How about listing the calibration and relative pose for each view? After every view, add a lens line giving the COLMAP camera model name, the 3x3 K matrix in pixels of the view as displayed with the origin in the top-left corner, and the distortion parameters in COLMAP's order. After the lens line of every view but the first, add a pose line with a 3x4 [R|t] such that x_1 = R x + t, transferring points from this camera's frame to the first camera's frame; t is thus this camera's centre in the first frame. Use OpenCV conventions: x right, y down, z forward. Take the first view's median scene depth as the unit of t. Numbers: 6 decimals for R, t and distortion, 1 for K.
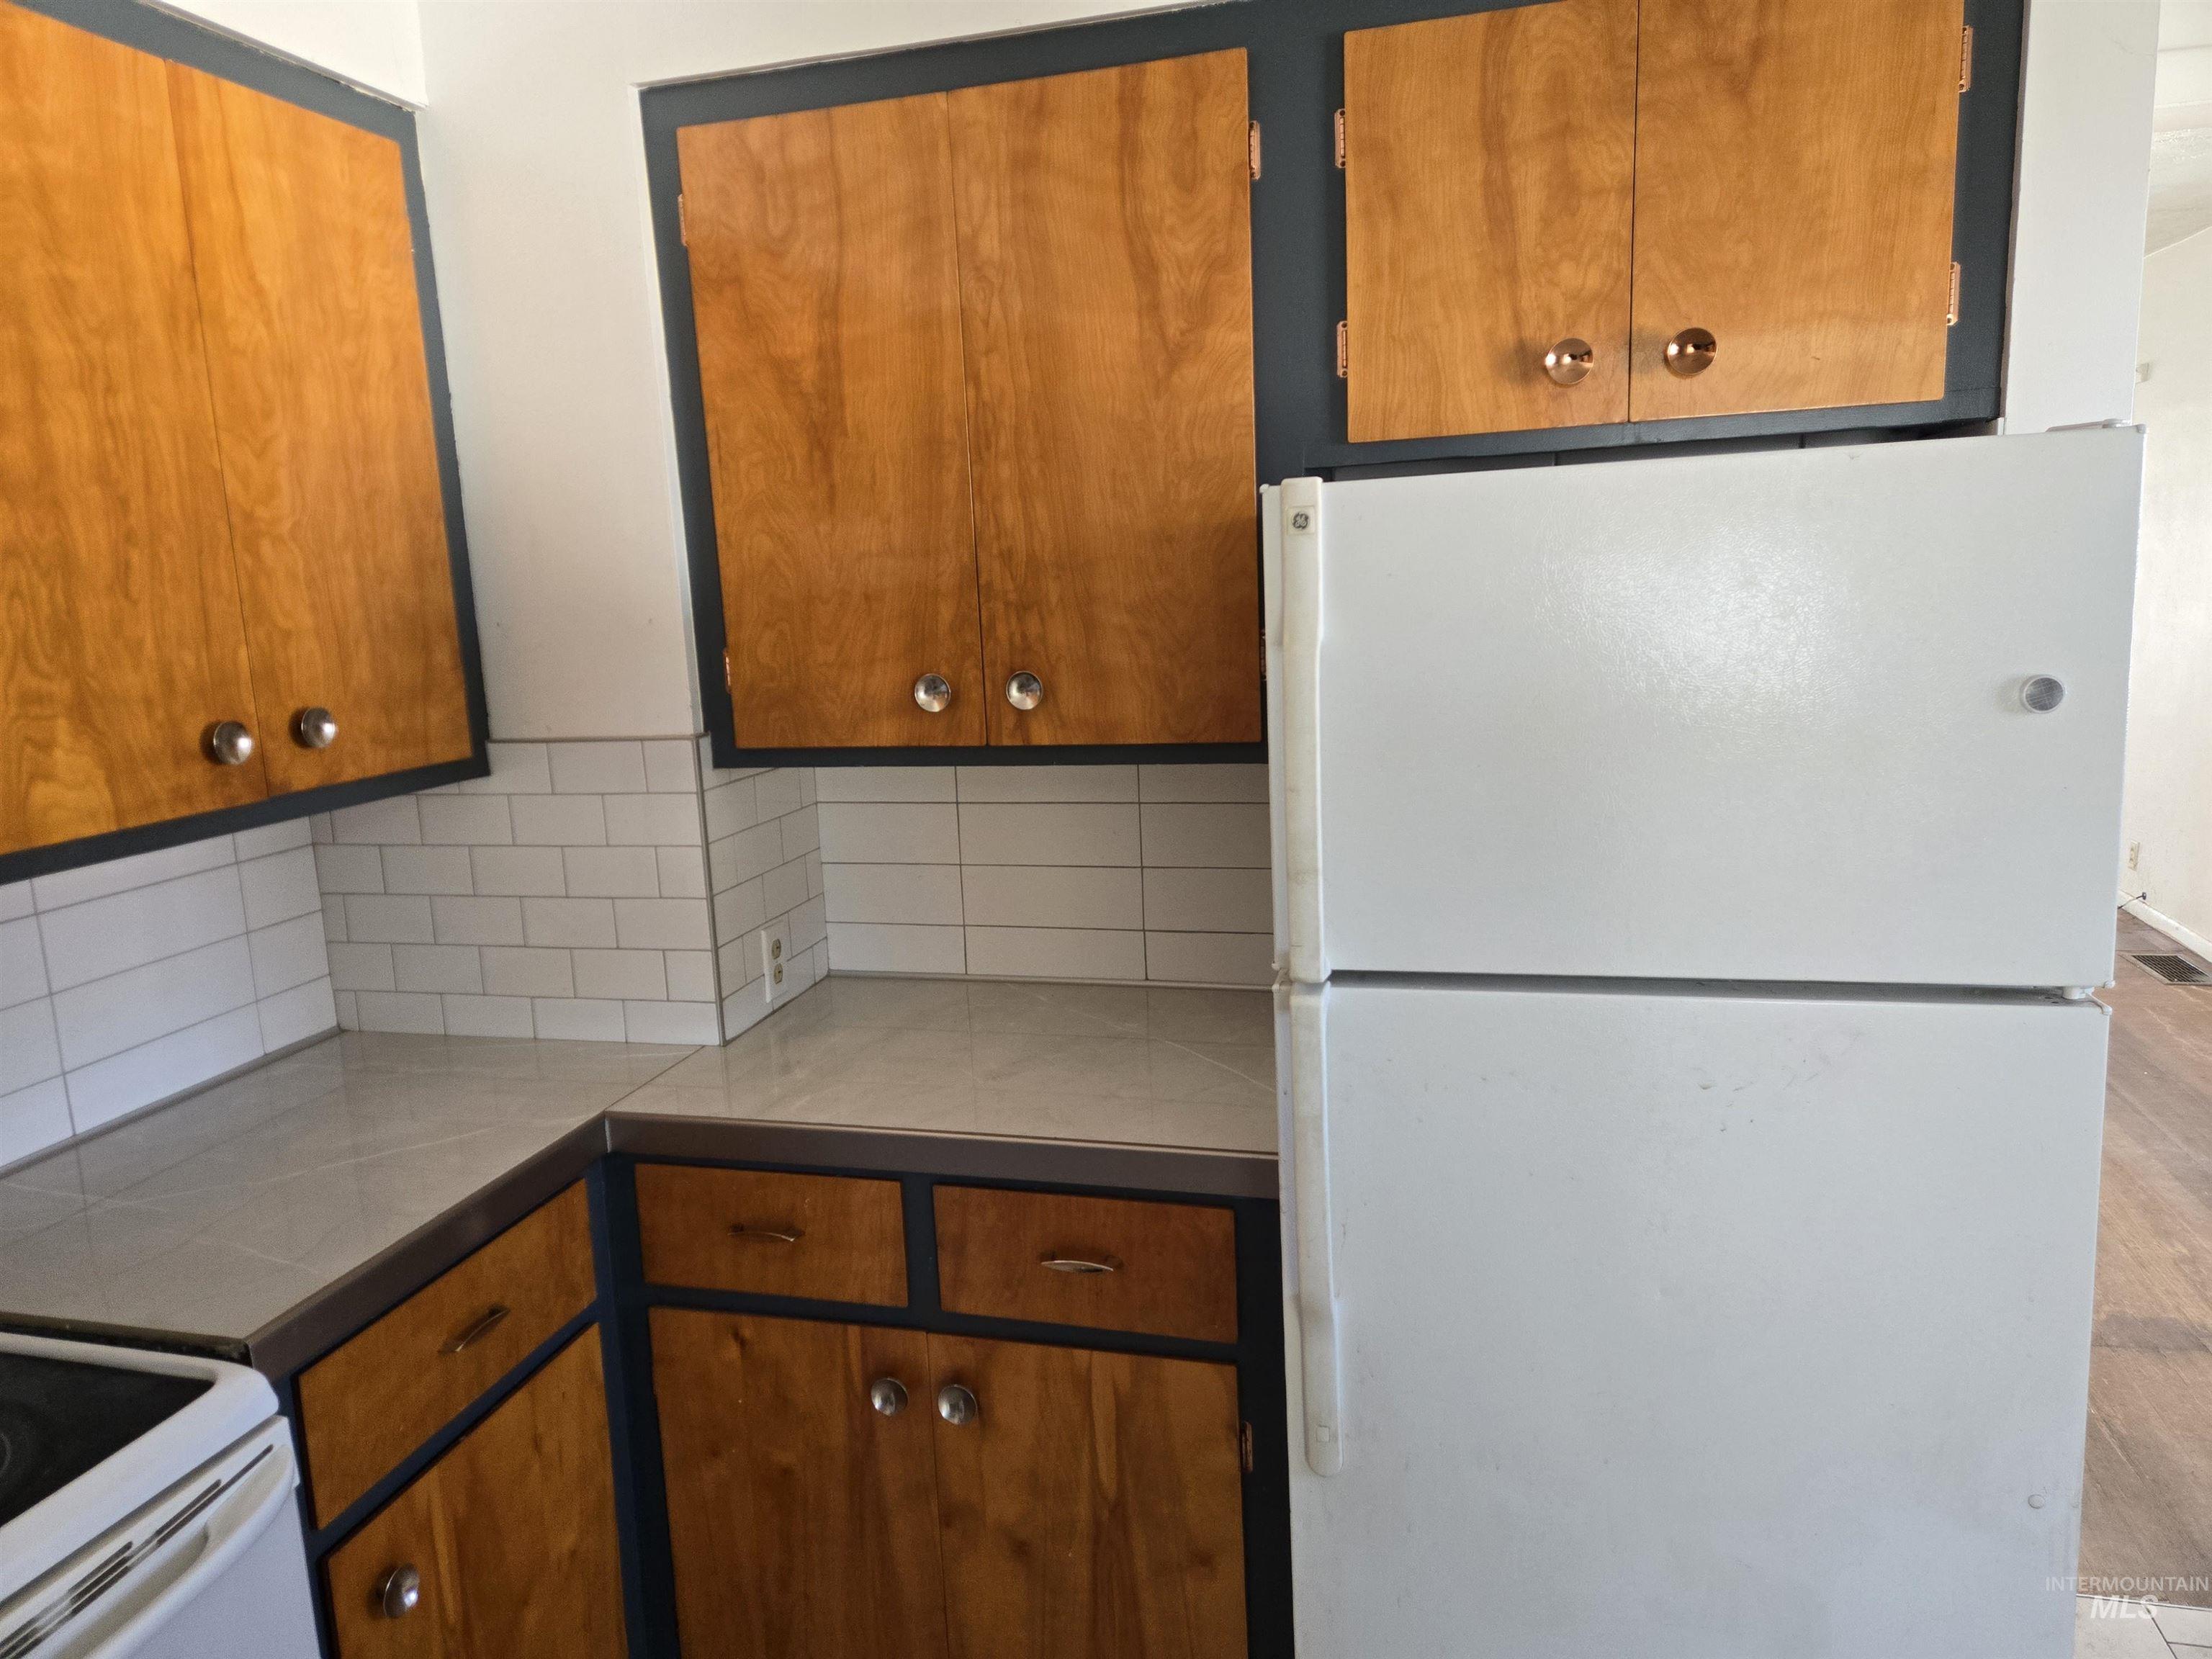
lens RADIAL K [[1475.6, 0, 1102.0], [0, 1475.6, 819.2], [0, 0, 1]] dist [0.083588, -0.072951]
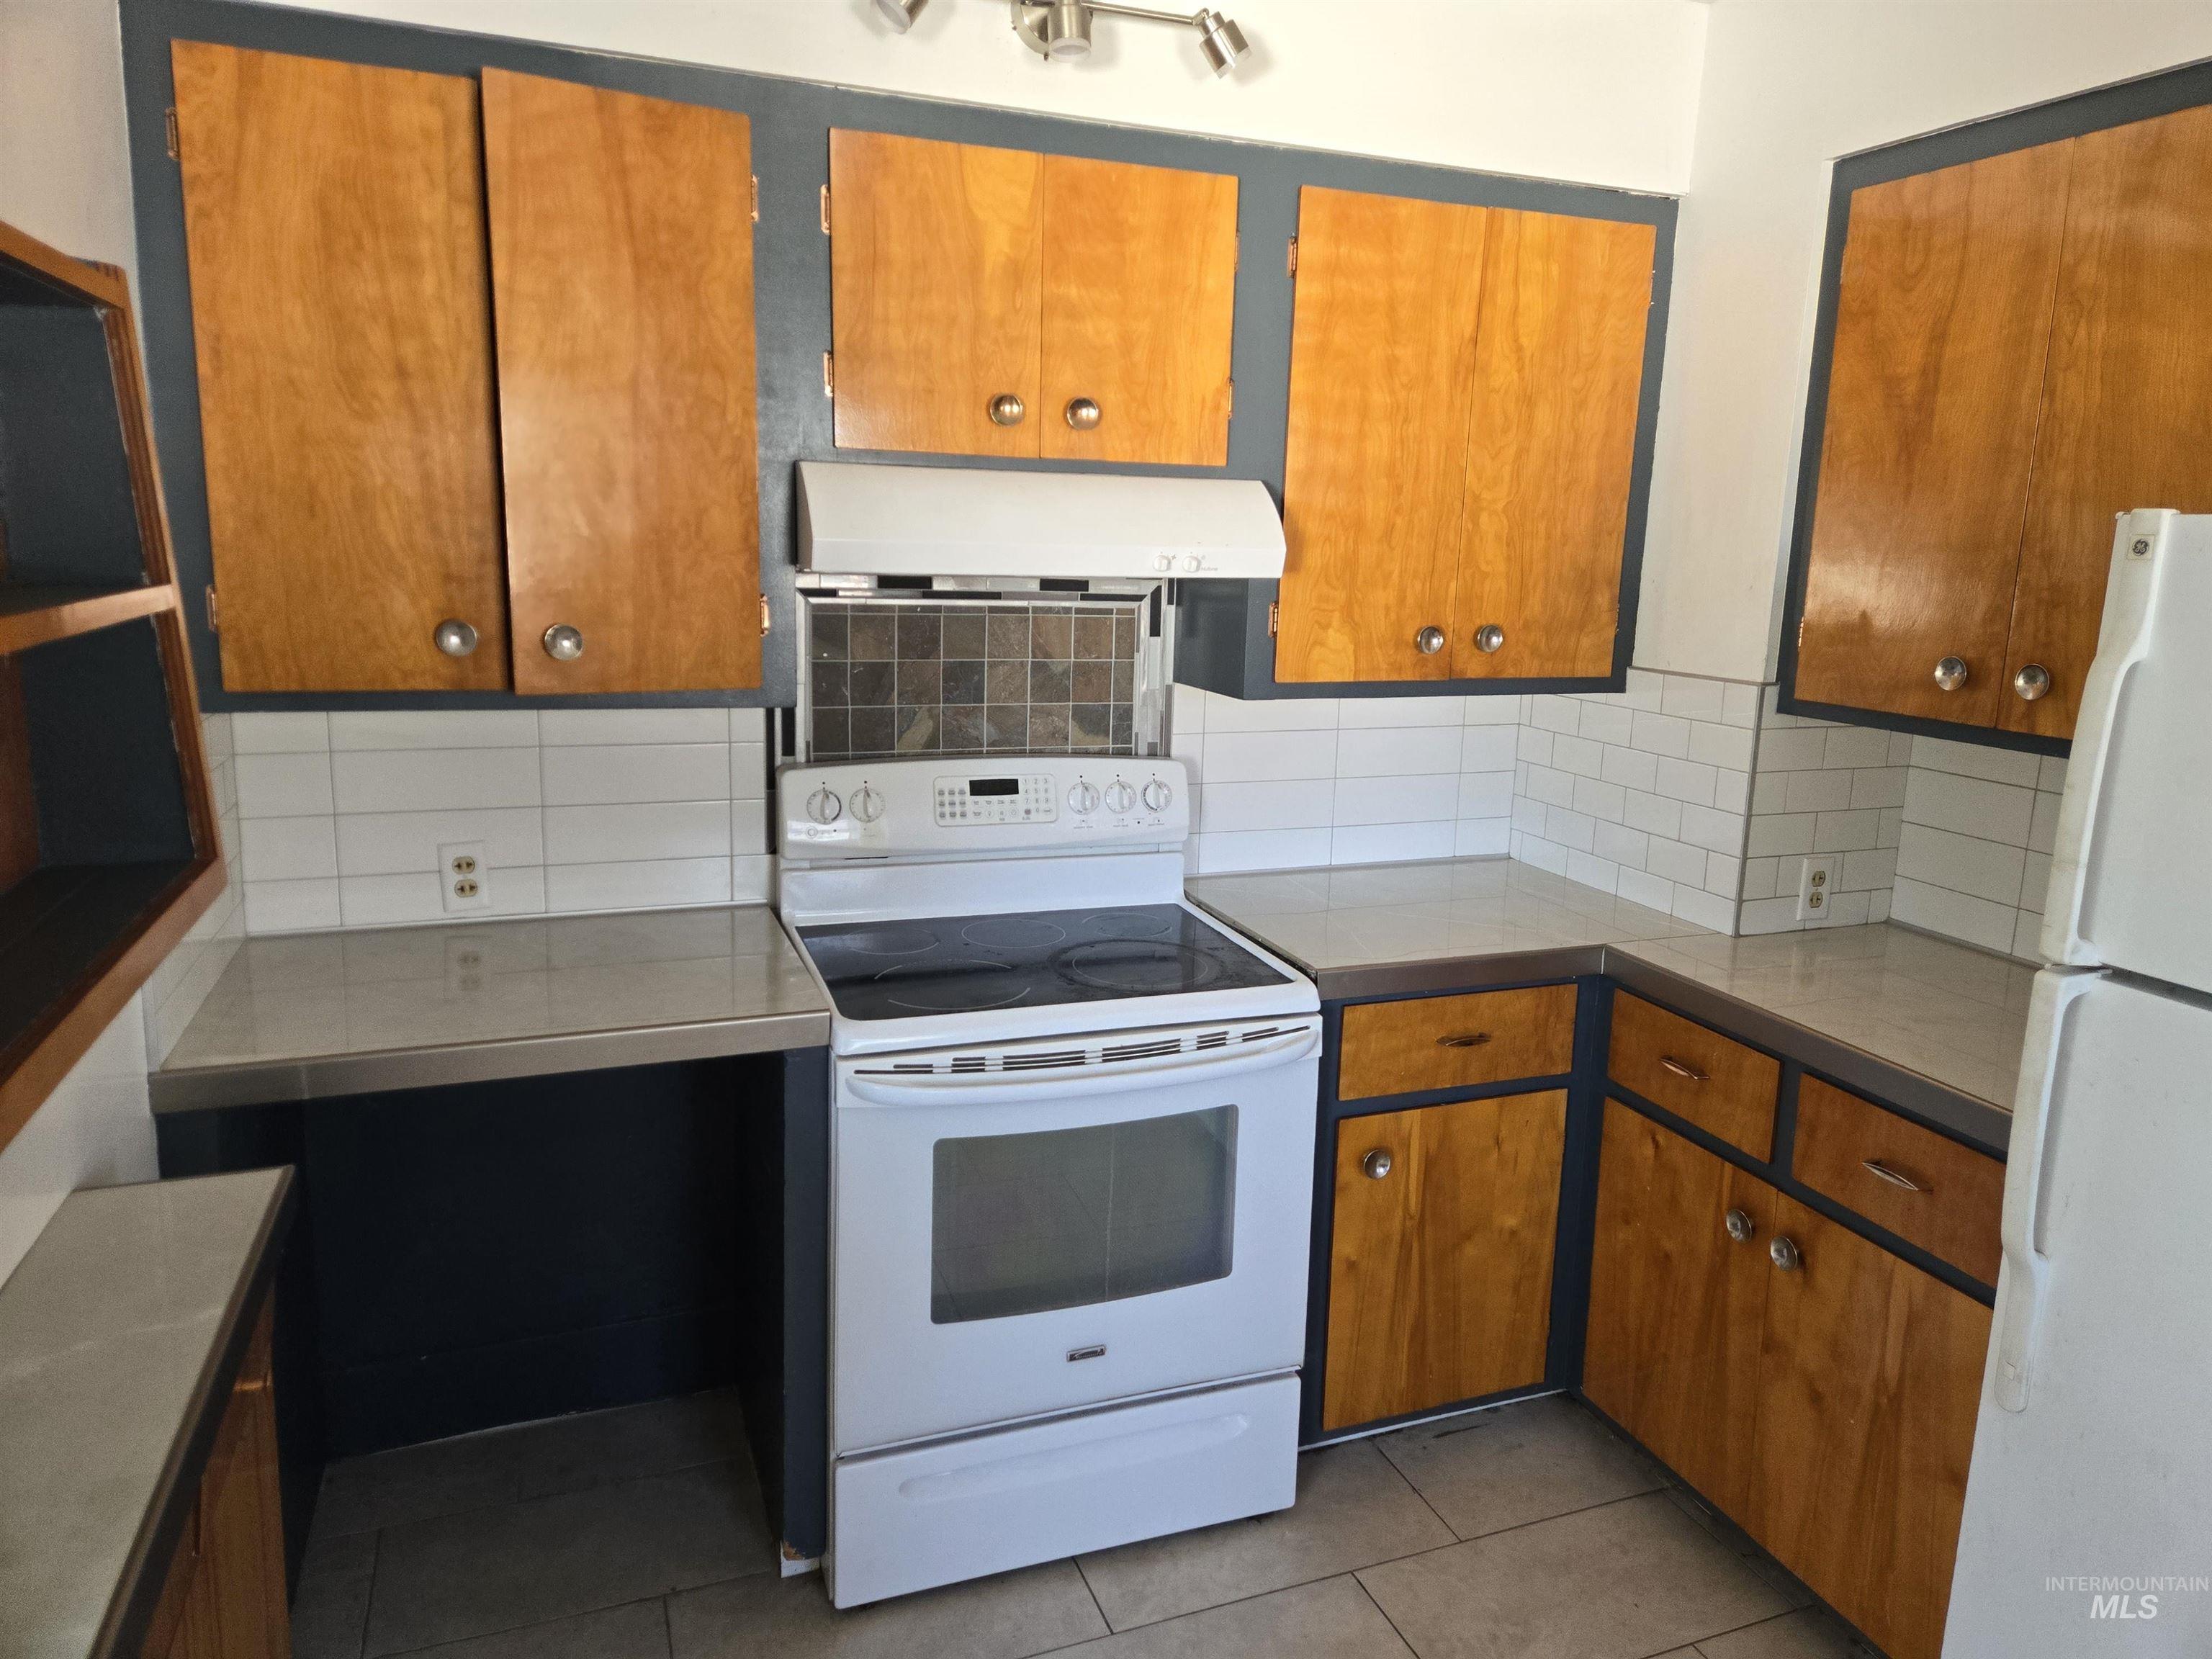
lens RADIAL K [[1475.6, 0, 1102.0], [0, 1475.6, 819.2], [0, 0, 1]] dist [0.083588, -0.072951]
pose [[0.583649, 0.218745, -0.781988, 0.450998], [-0.191946, 0.972905, 0.128888, -0.001619], [0.788994, 0.074874, 0.609822, -0.203706]]
